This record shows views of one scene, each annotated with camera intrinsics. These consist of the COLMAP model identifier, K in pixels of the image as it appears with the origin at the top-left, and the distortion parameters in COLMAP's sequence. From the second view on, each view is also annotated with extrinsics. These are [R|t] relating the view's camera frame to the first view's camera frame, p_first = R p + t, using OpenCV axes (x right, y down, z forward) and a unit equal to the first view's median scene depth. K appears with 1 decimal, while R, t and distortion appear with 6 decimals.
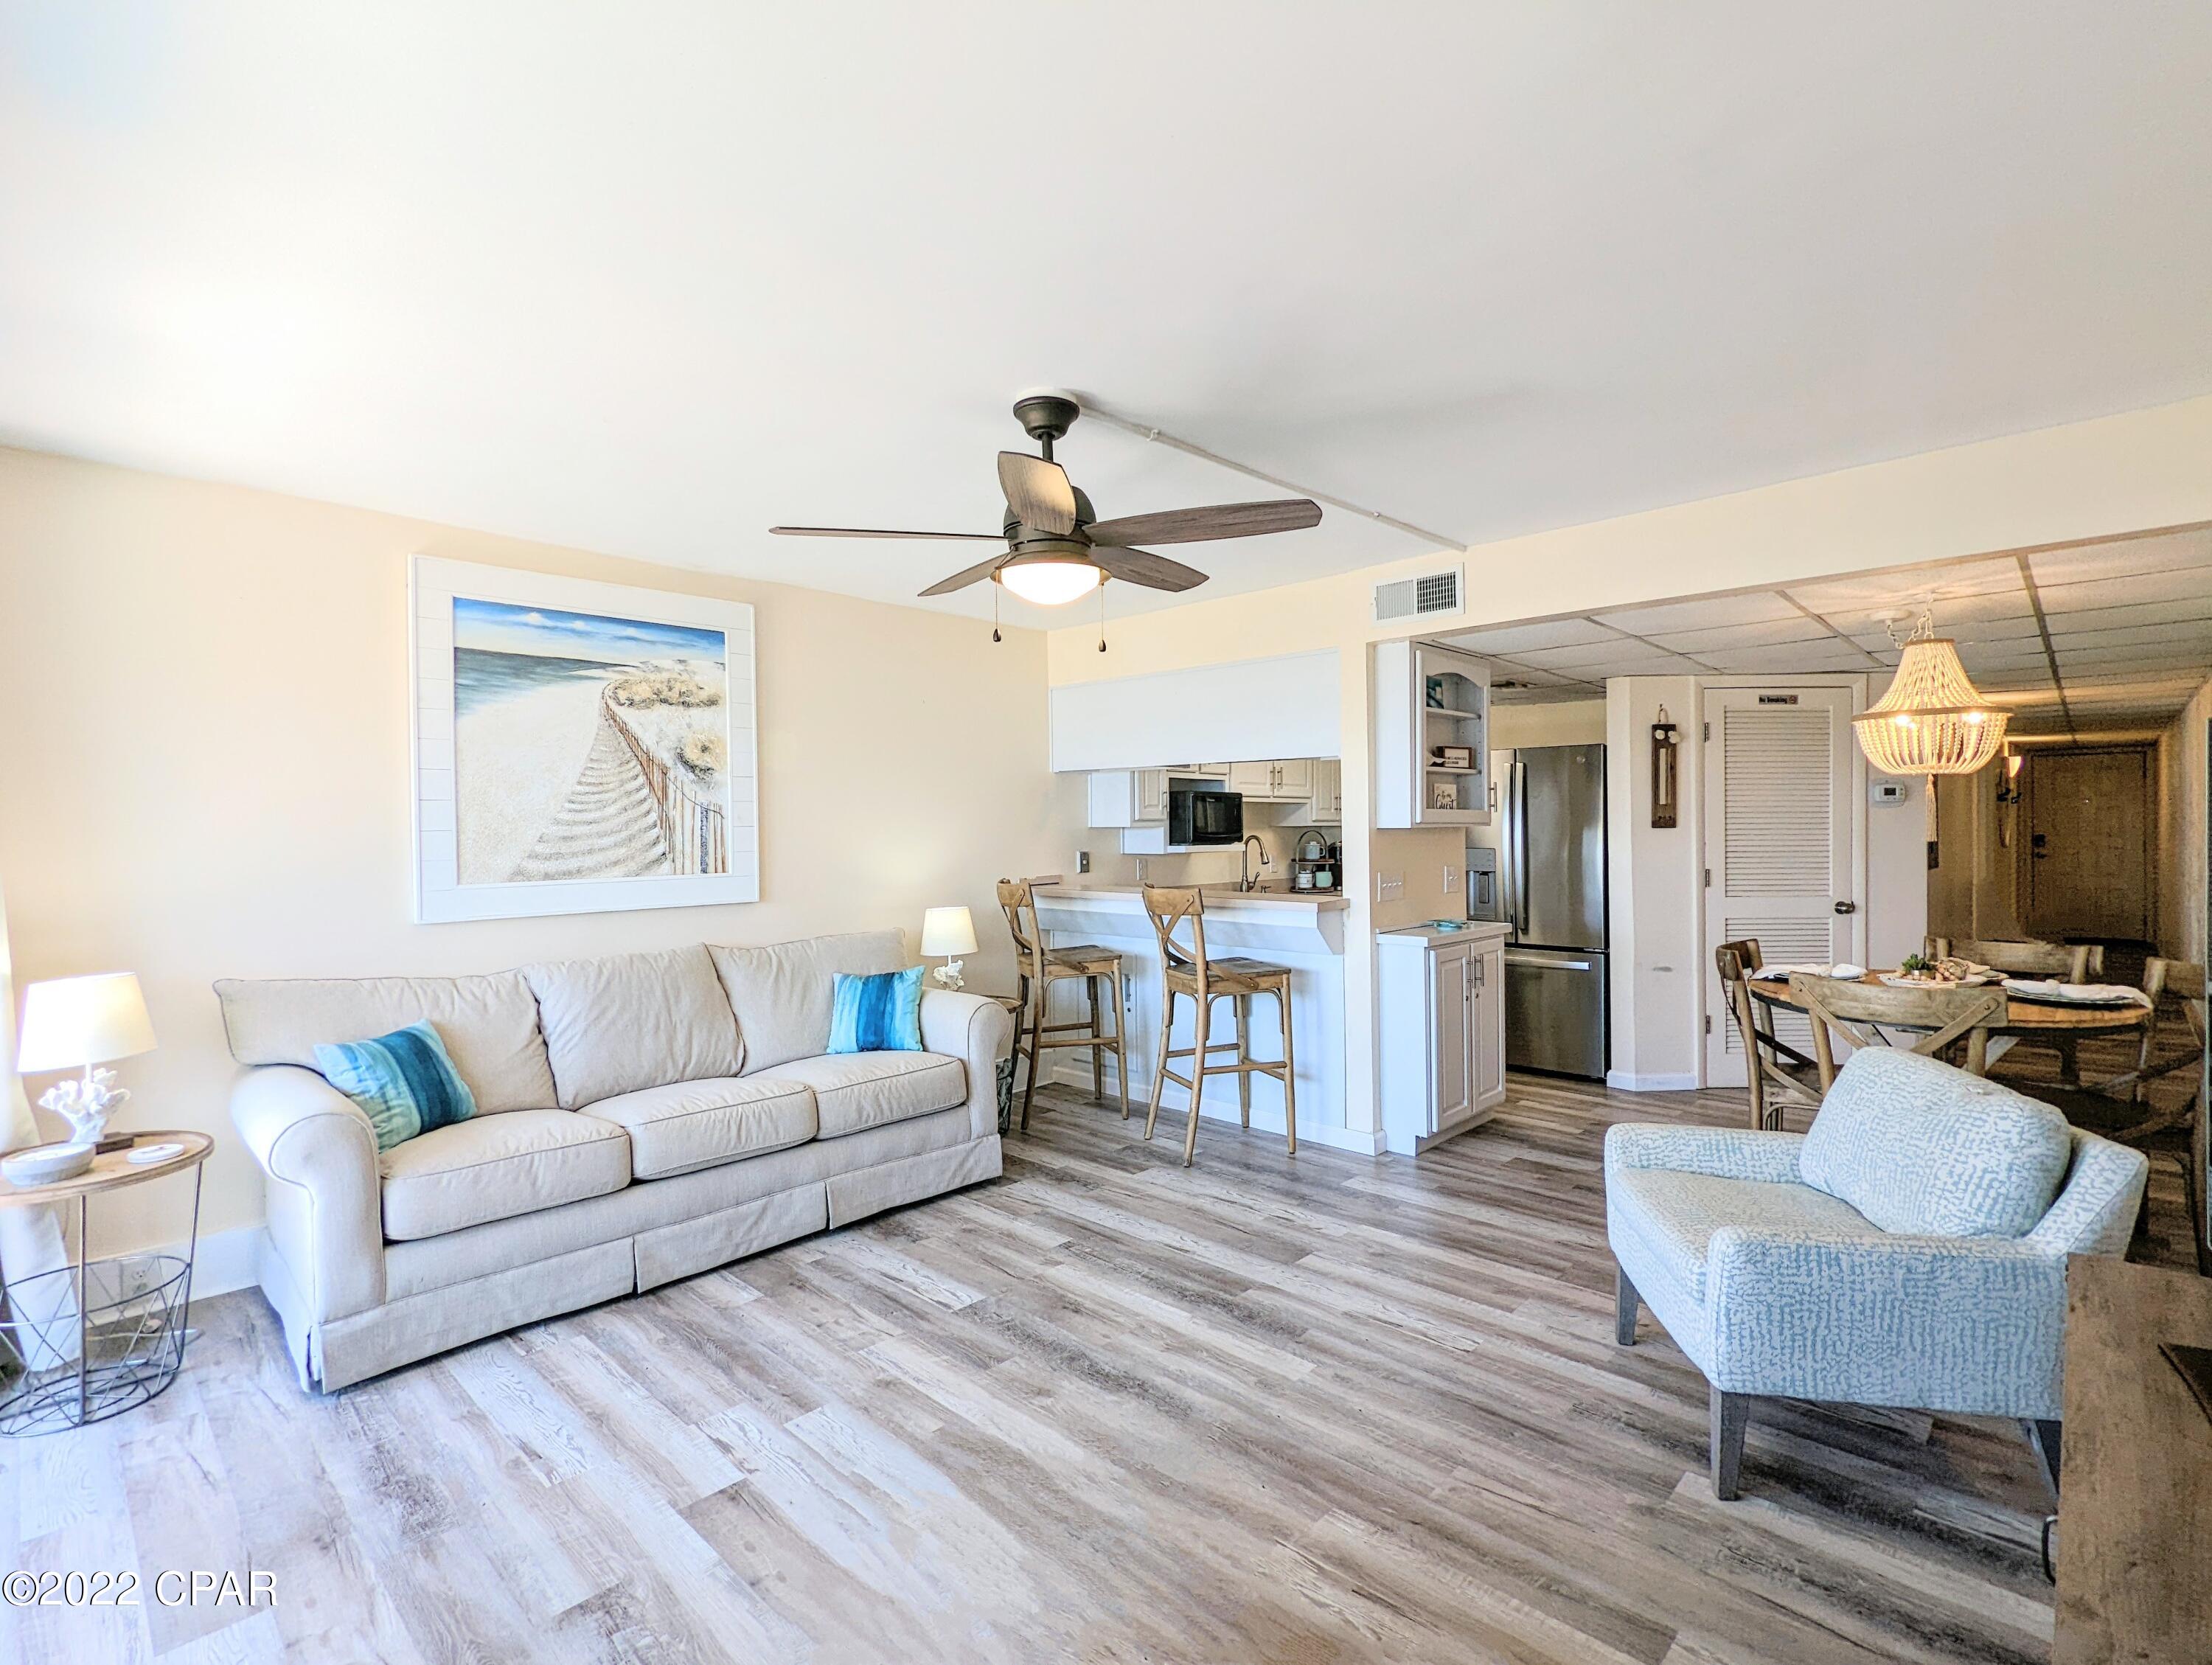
lens RADIAL K [[1051.2, 0, 1094.6], [0, 1051.2, 827.8], [0, 0, 1]] dist [0.002616, -0.004388]
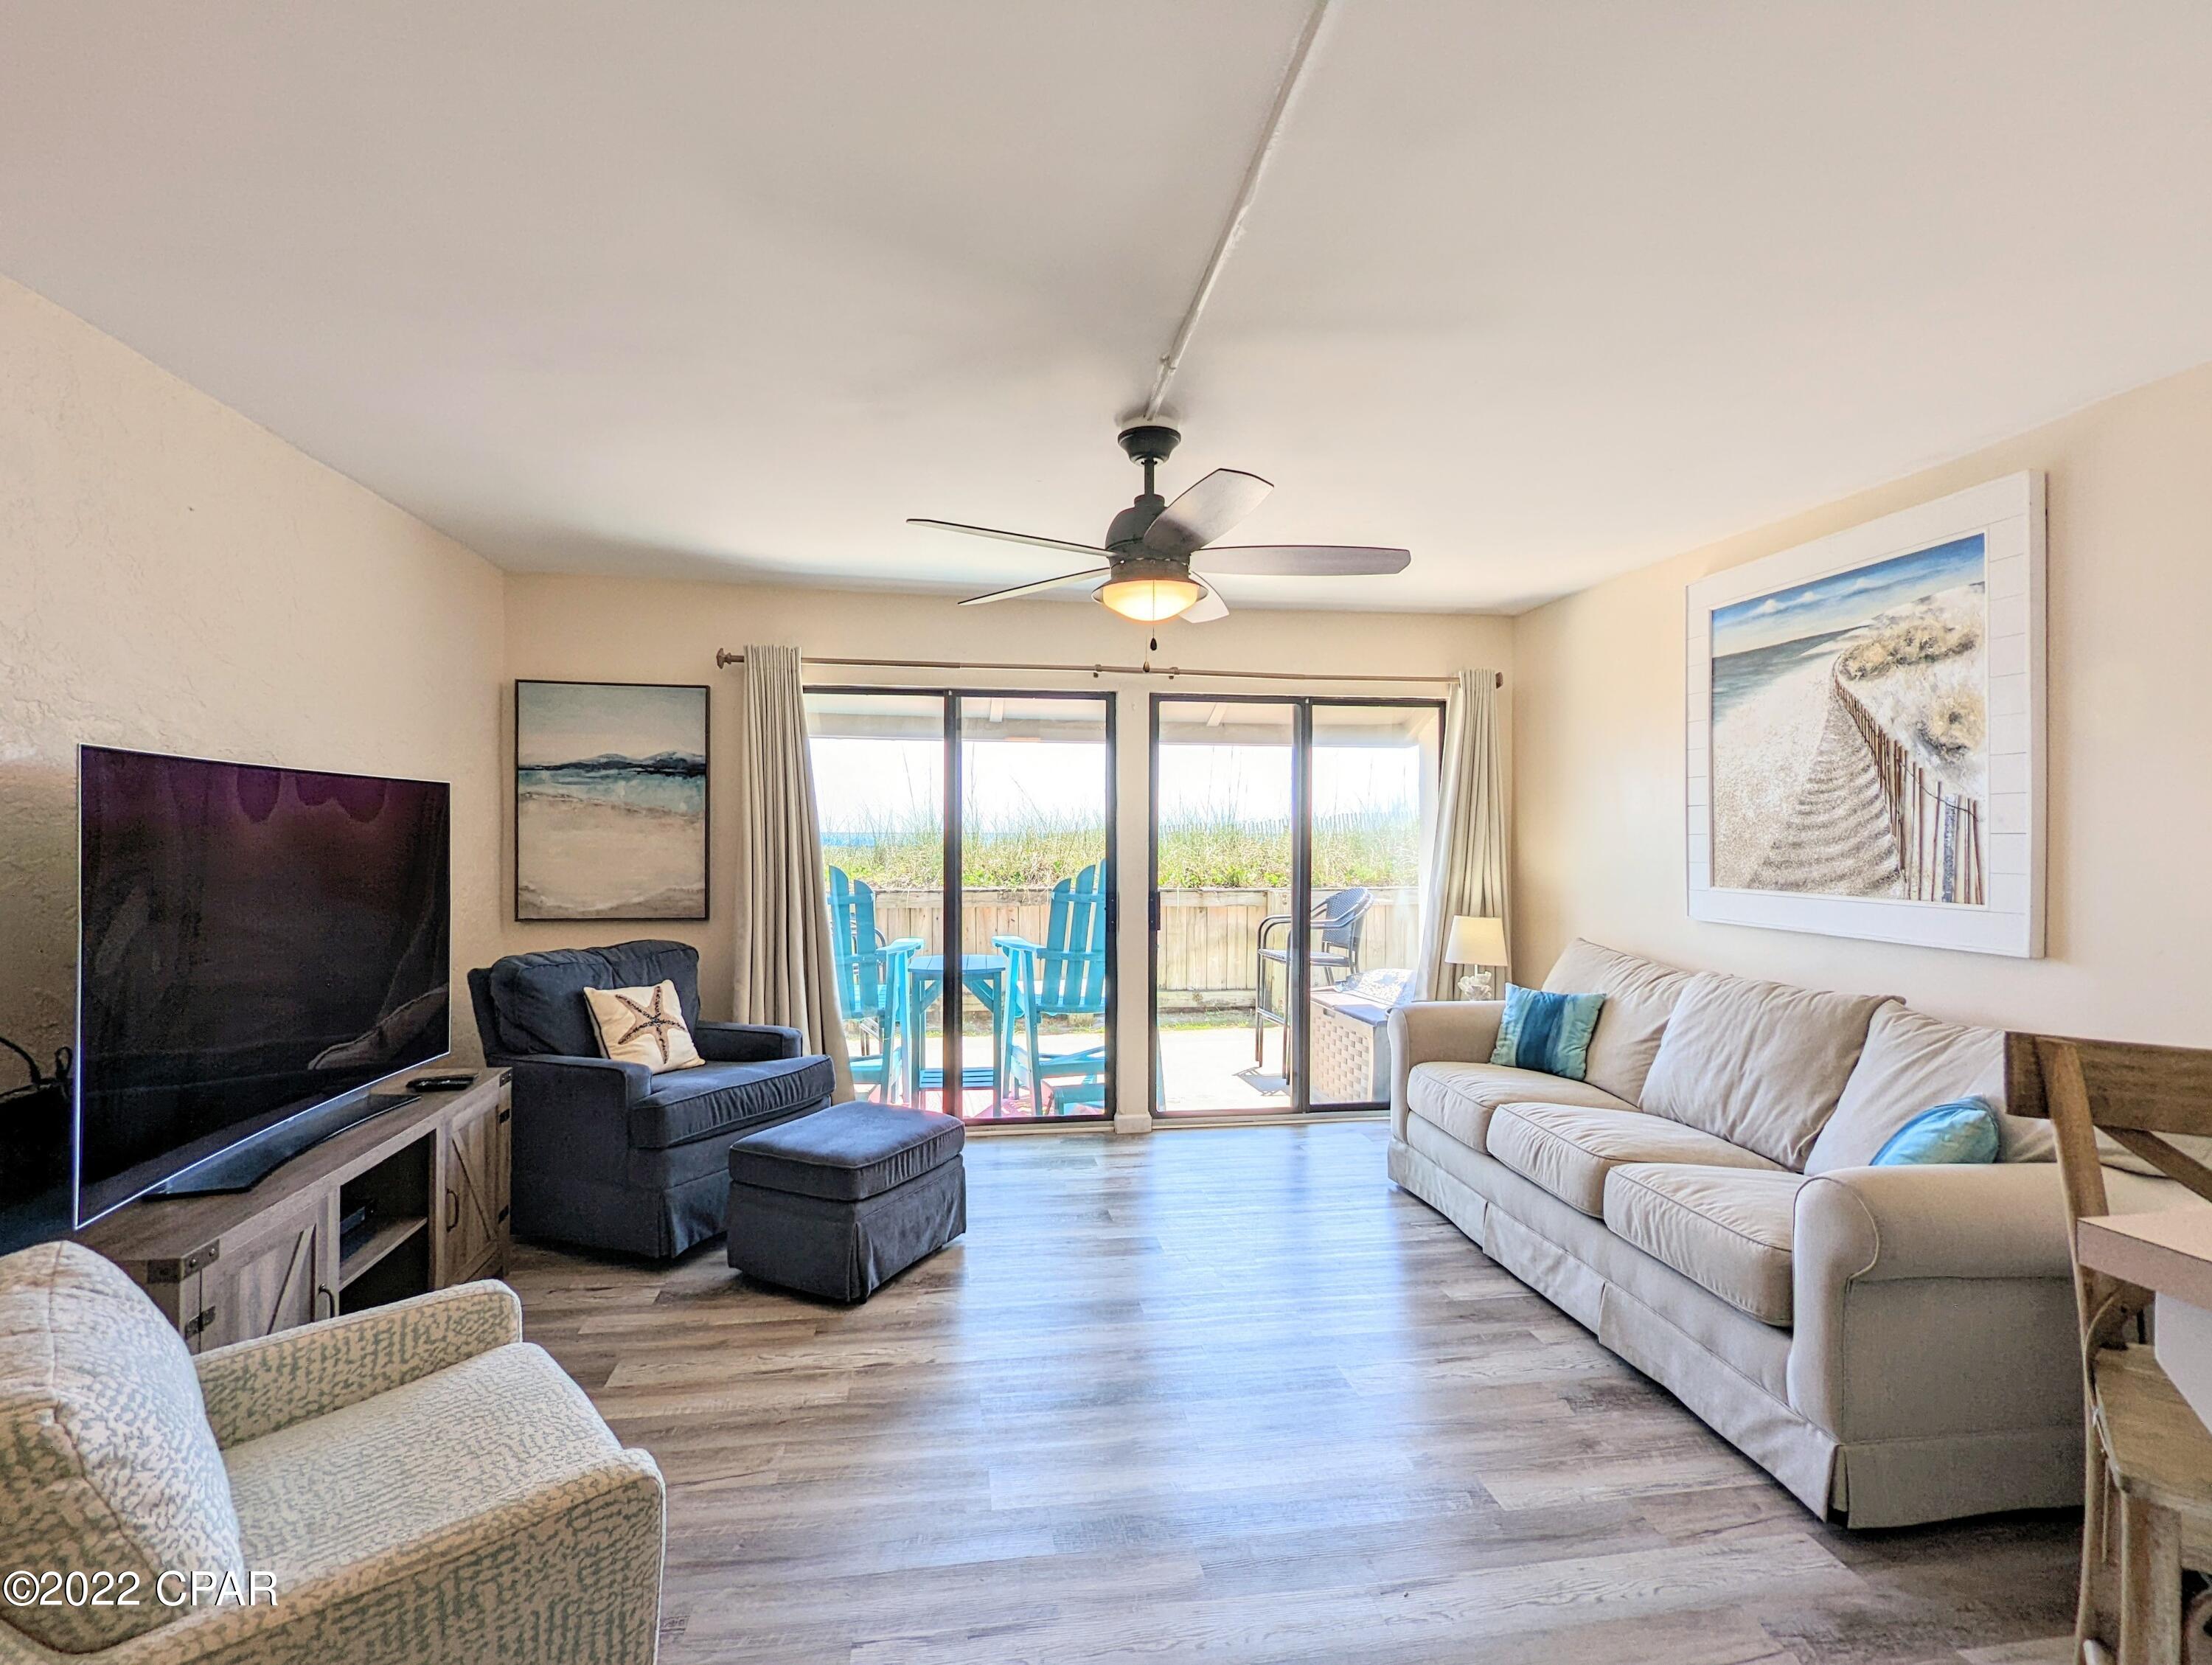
lens RADIAL K [[1051.2, 0, 1093.7], [0, 1051.2, 827.5], [0, 0, 1]] dist [0.002616, -0.004388]
pose [[-0.606040, 0.005004, -0.795419, 0.599672], [0.000565, 0.999983, 0.005861, -0.010842], [0.795434, 0.003103, -0.606032, 1.158552]]
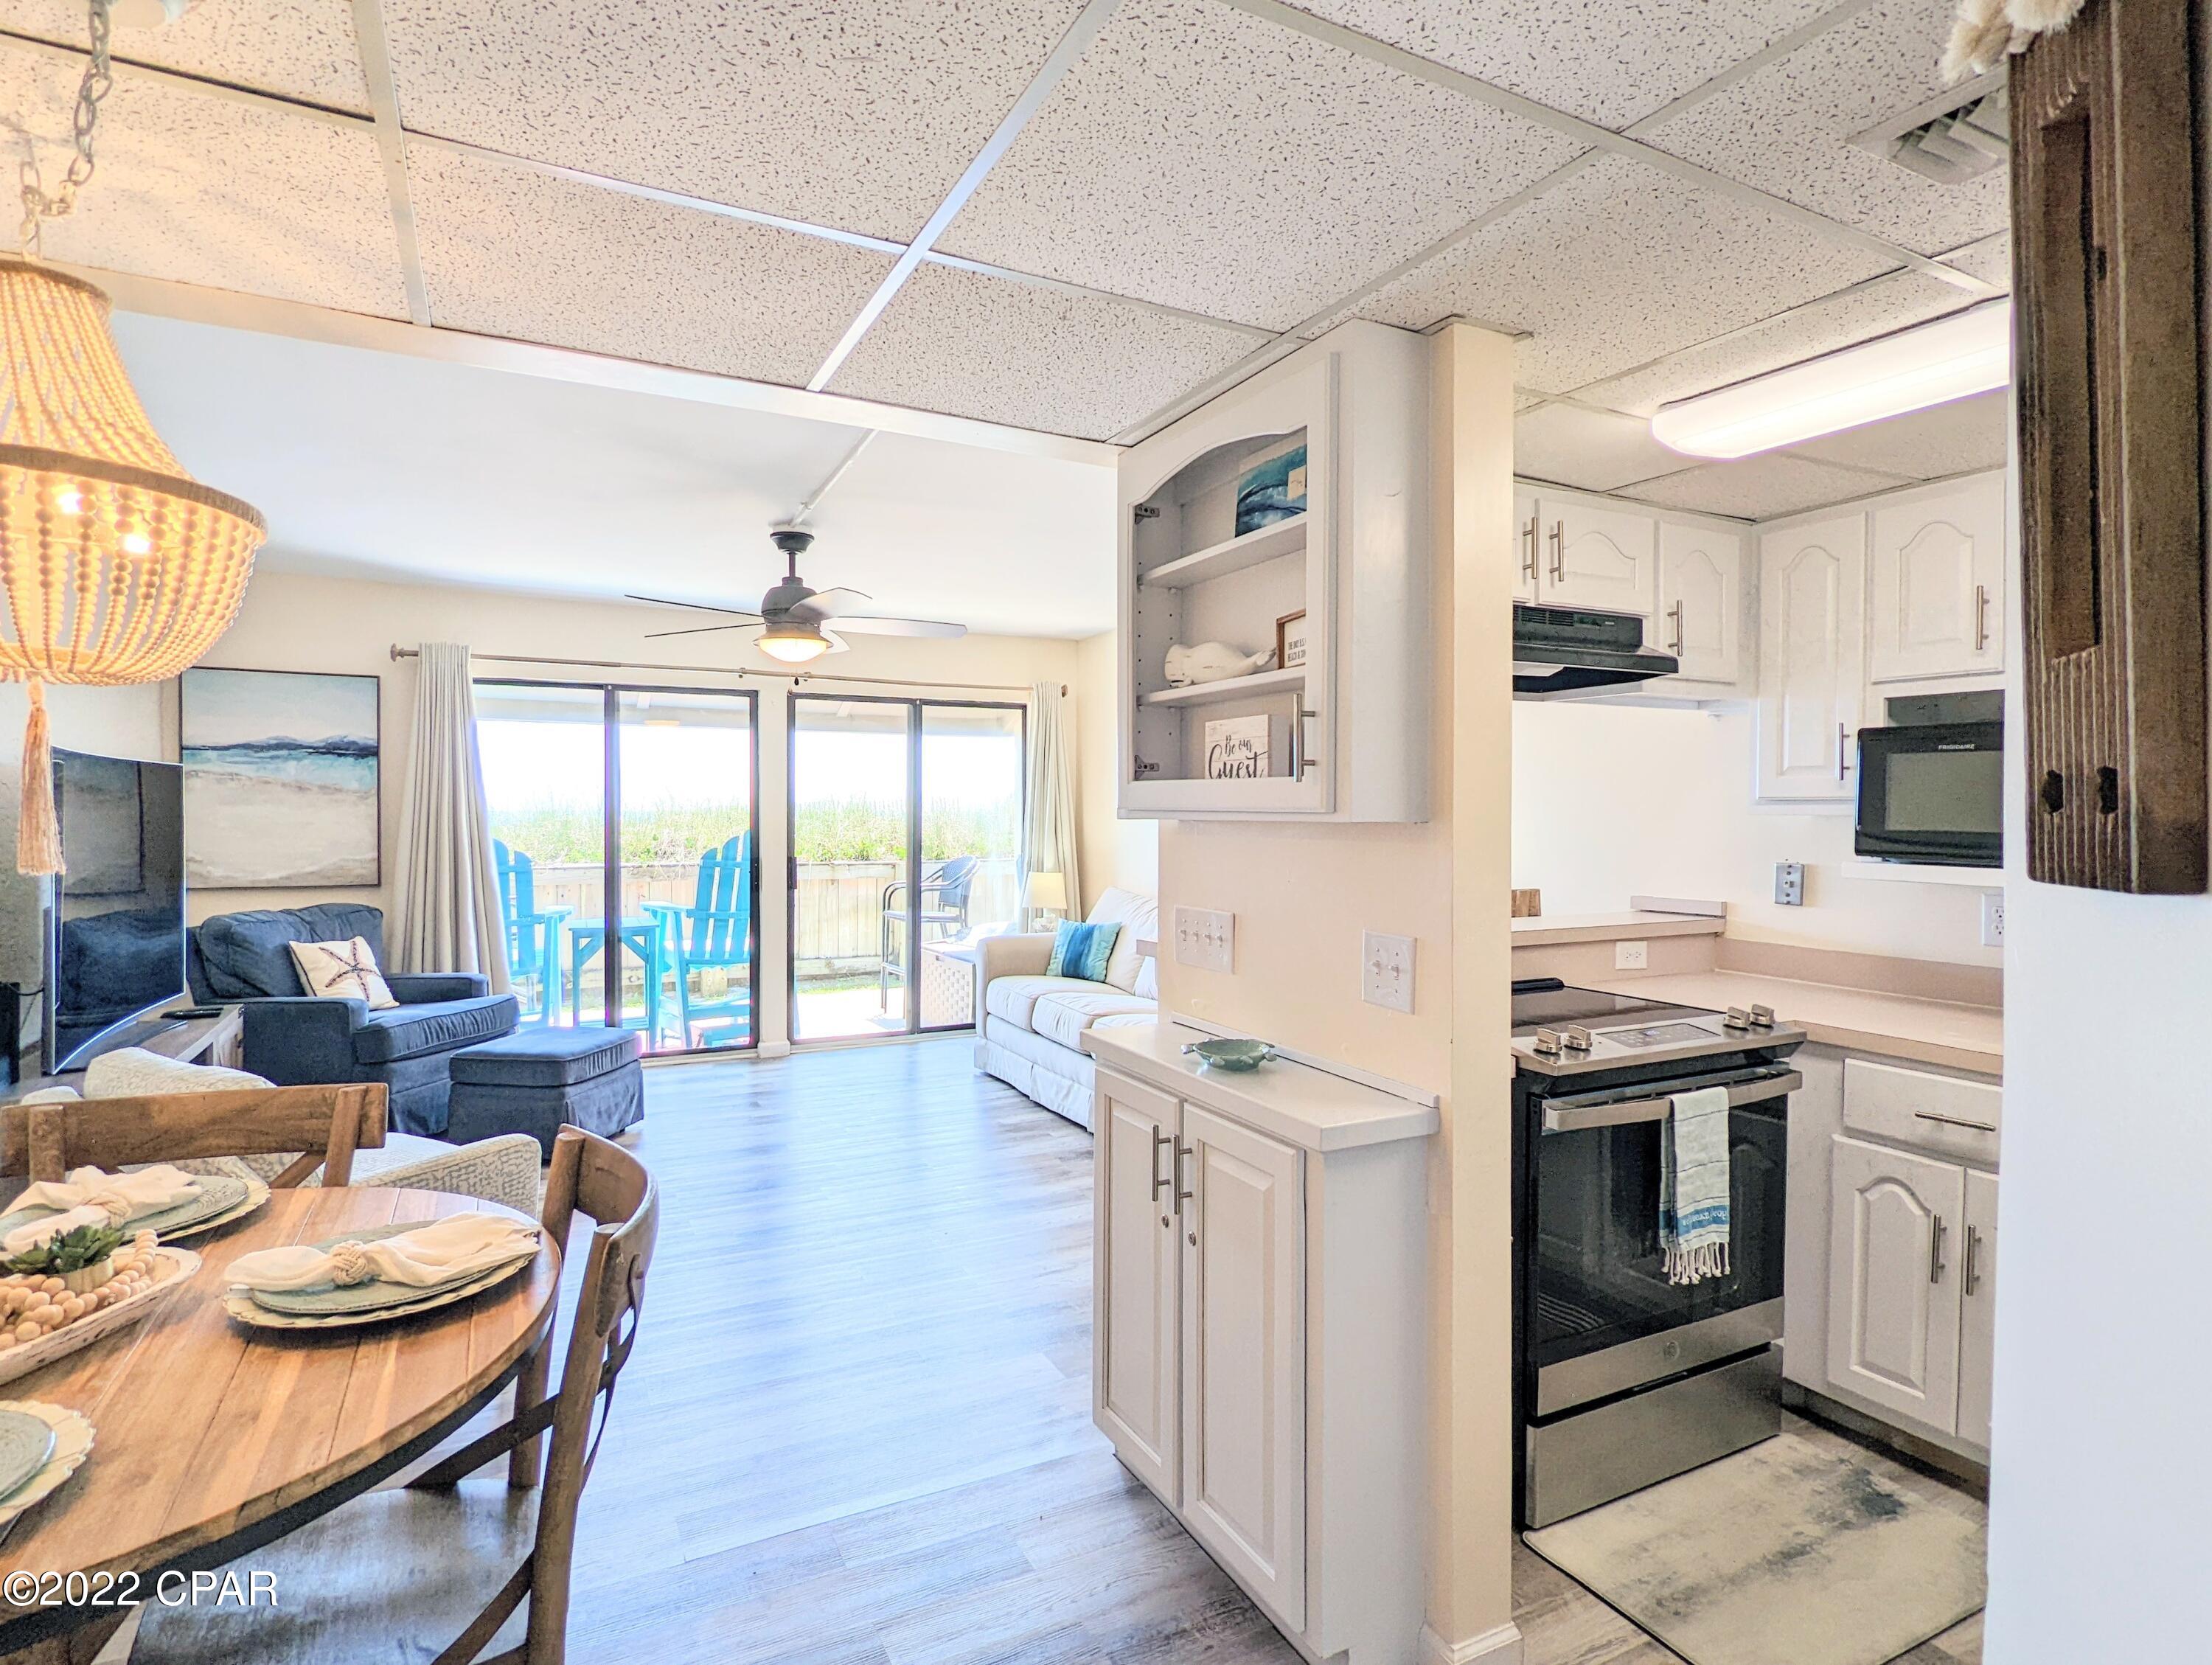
lens RADIAL K [[1153.9, 0, 1079.7], [0, 1153.9, 819.2], [0, 0, 1]] dist [-0.002718, -0.002381]
pose [[-0.333237, 0.016260, -0.942703, 1.022210], [-0.002096, 0.999836, 0.017986, -0.012543], [0.942841, 0.007970, -0.333148, 1.423974]]
